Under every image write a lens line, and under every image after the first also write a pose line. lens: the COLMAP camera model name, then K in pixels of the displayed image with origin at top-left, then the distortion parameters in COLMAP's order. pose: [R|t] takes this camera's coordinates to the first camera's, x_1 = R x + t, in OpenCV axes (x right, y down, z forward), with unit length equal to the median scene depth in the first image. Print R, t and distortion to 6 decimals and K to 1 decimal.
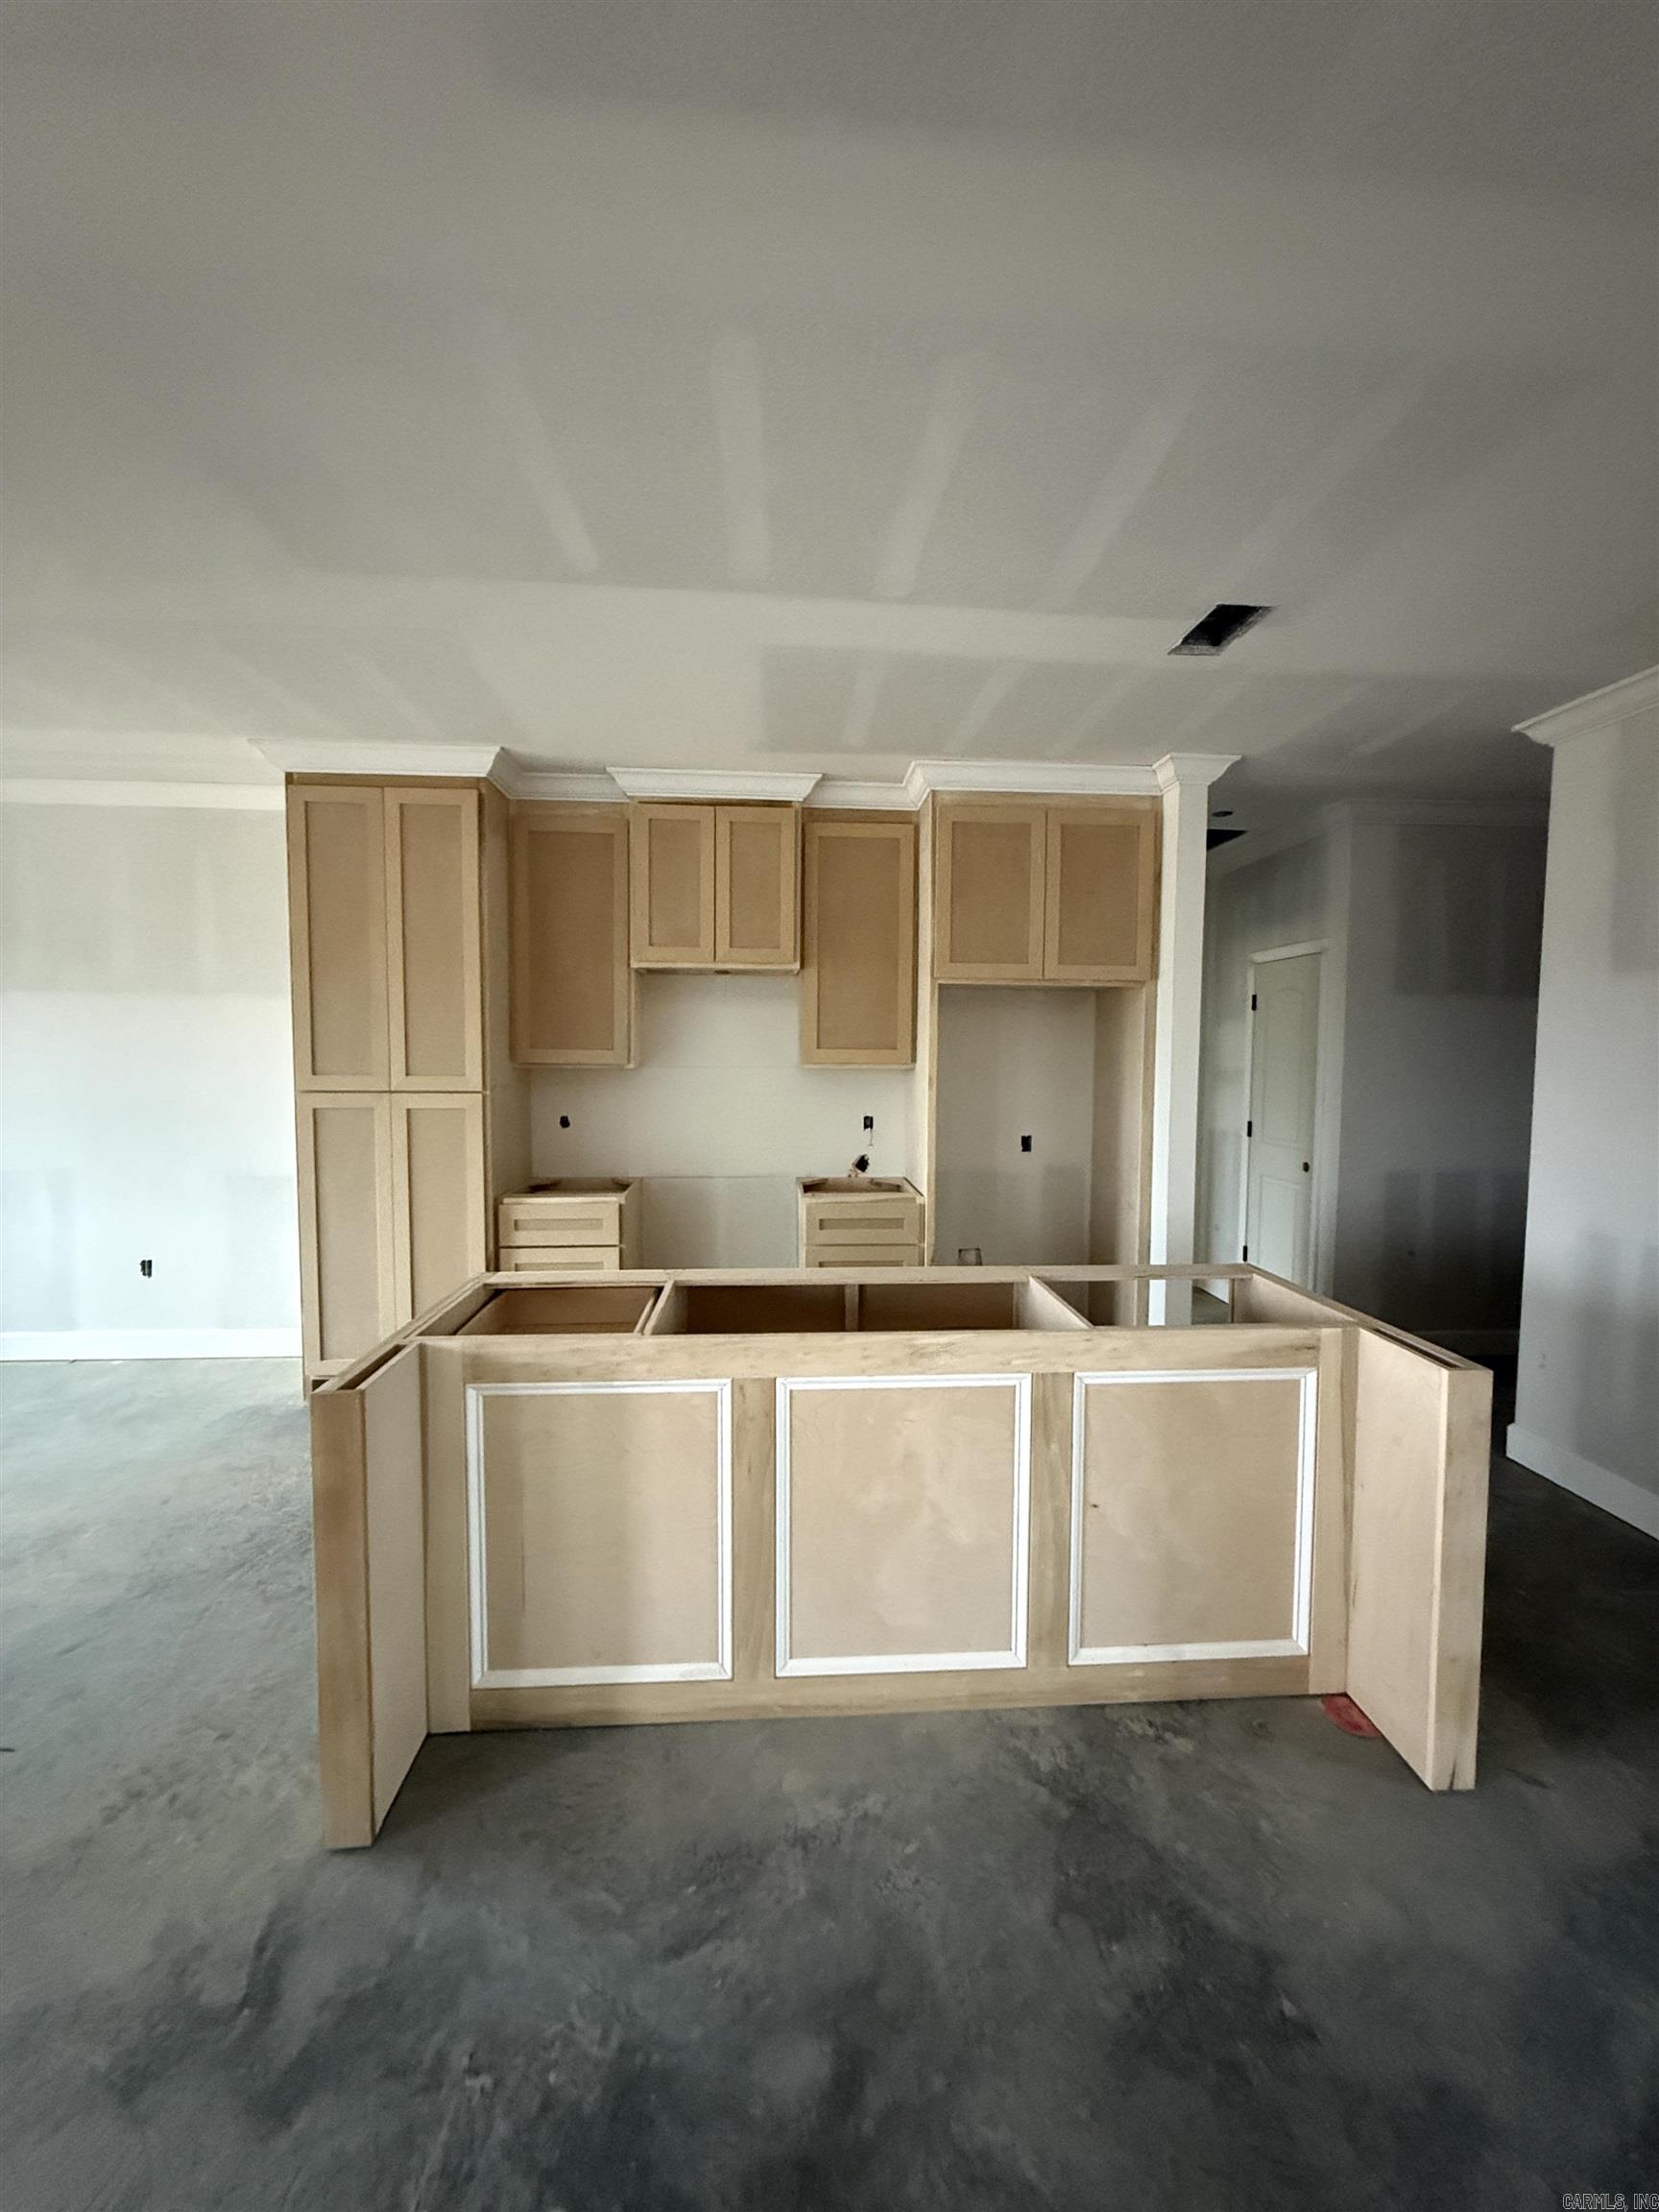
lens RADIAL K [[878.4, 0, 829.5], [0, 878.4, 1106.0], [0, 0, 1]] dist [-0.000542, -0.000046]
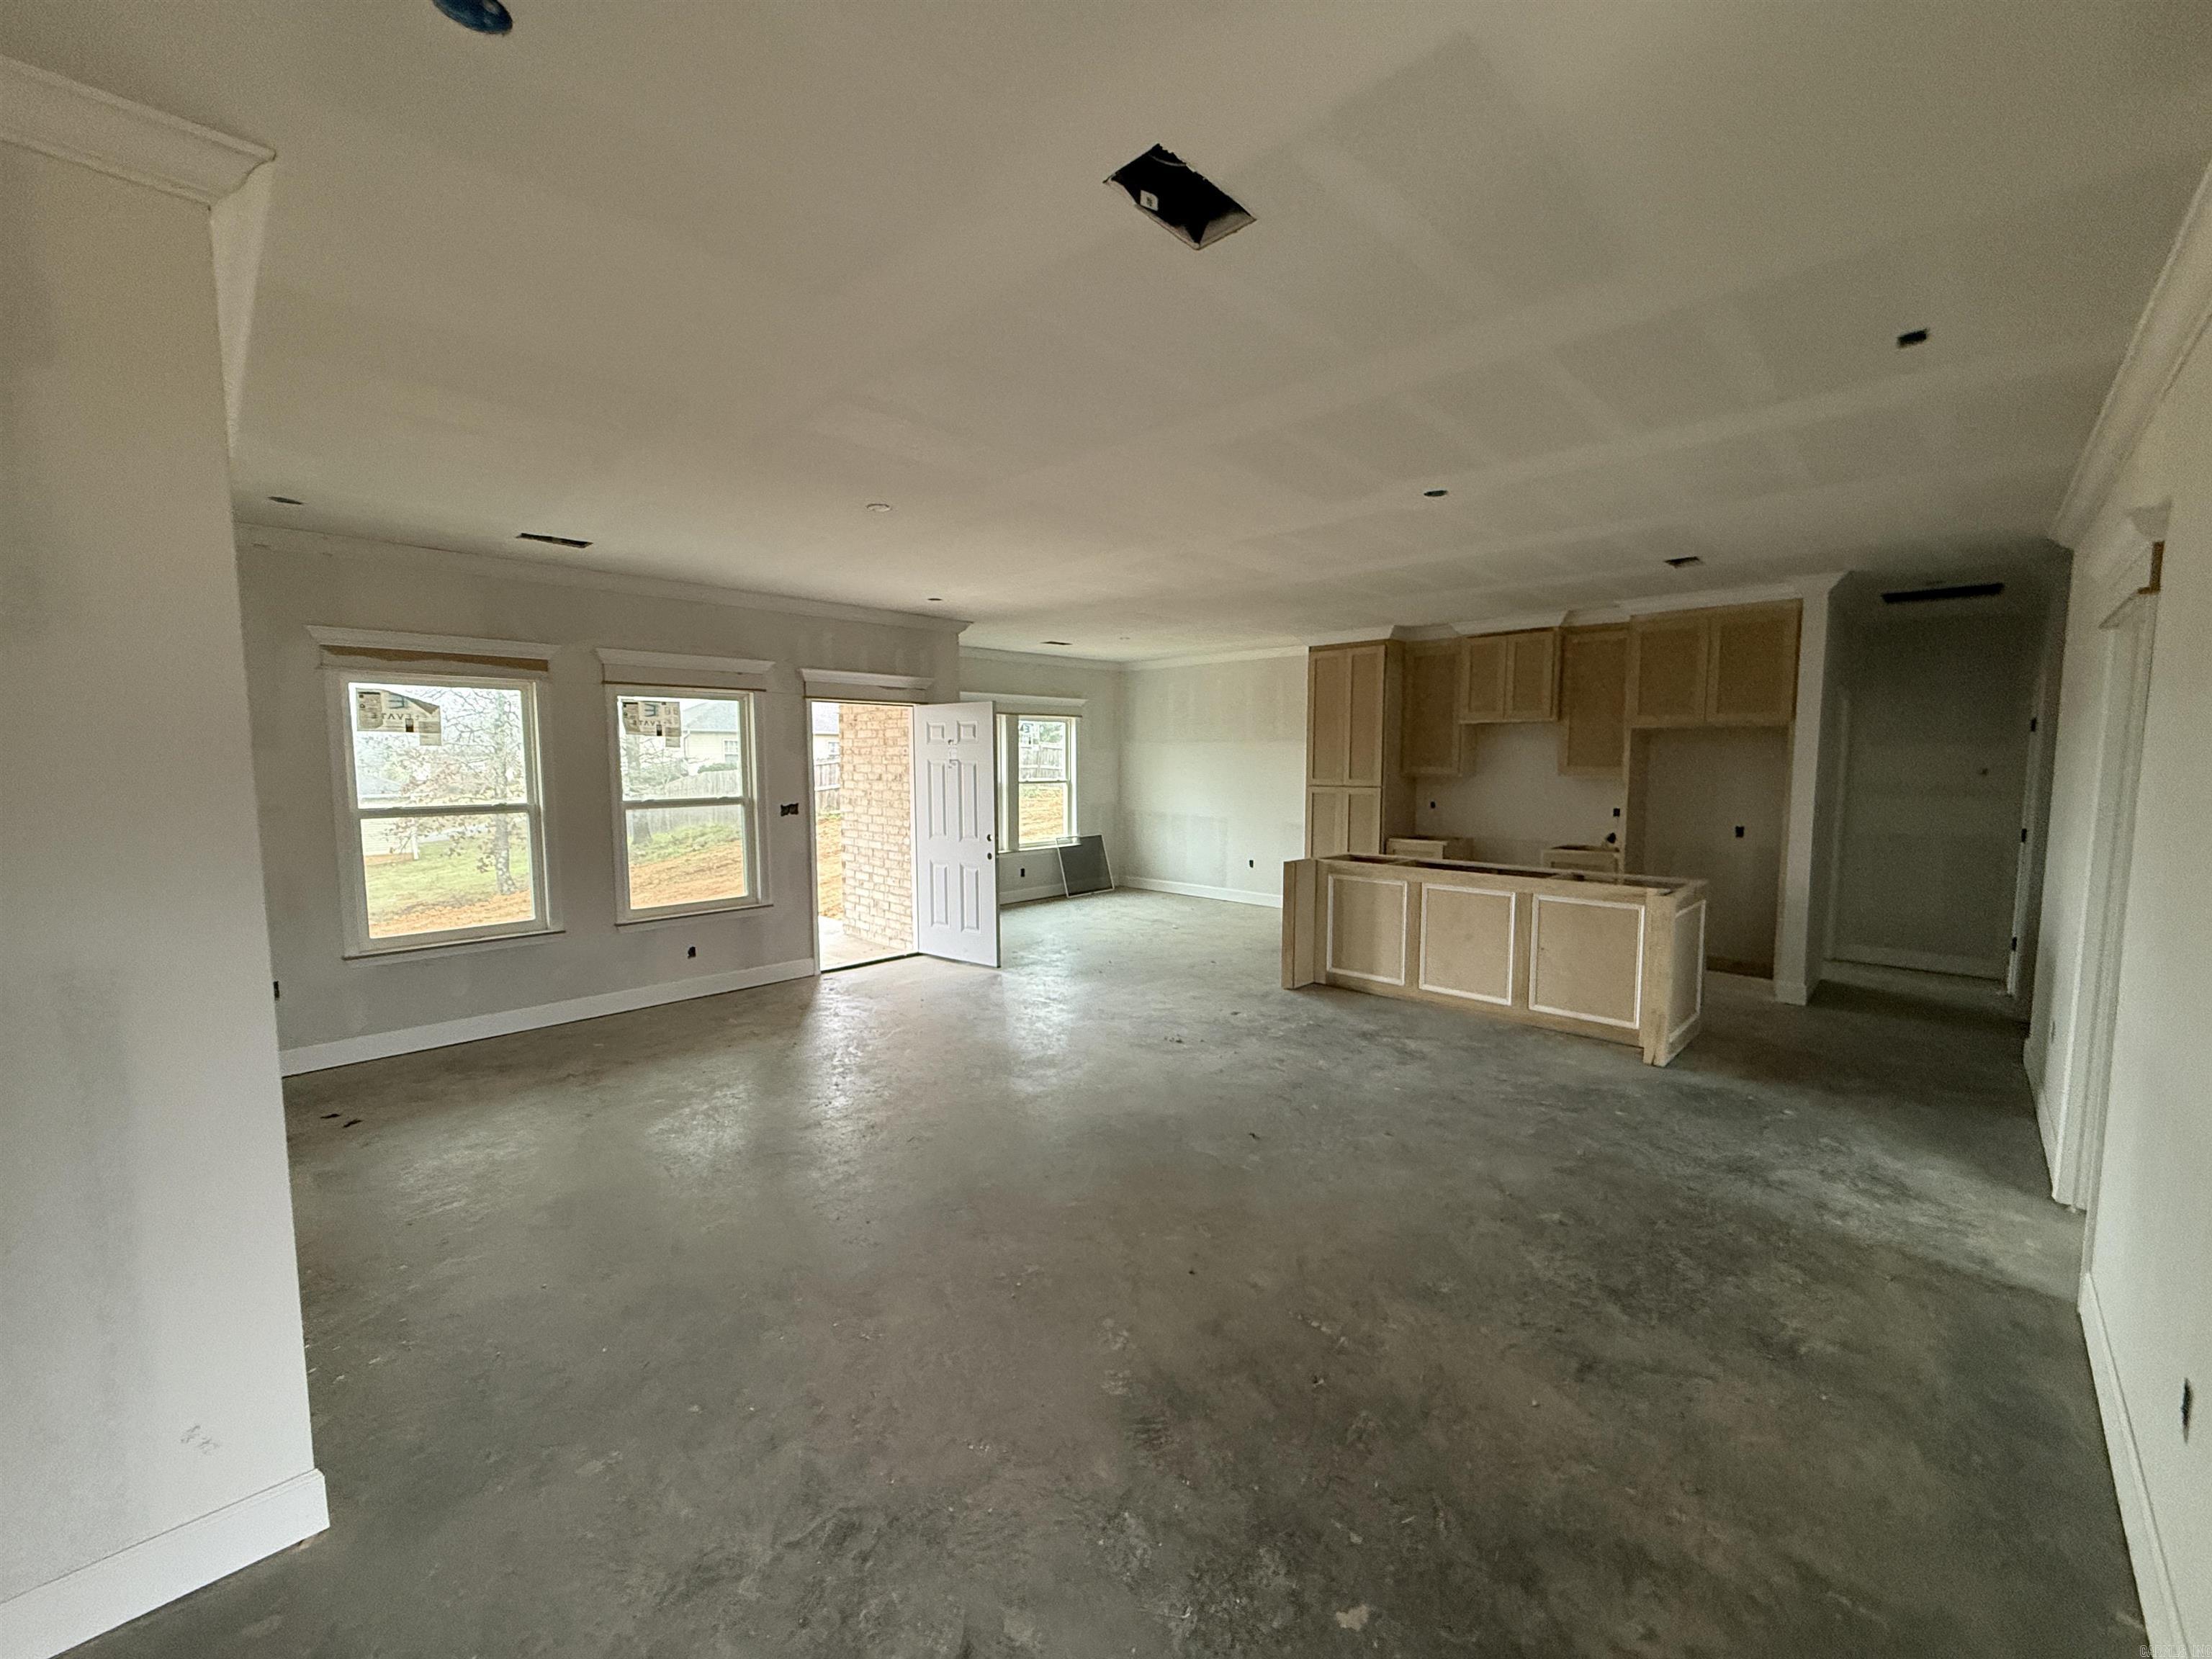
lens RADIAL K [[878.4, 0, 1106.0], [0, 878.4, 829.5], [0, 0, 1]] dist [-0.000542, -0.000046]
pose [[0.672469, 0.053325, -0.738202, 0.737275], [-0.042322, 0.998540, 0.033578, 0.044054], [0.738915, 0.008663, 0.673743, -0.929180]]
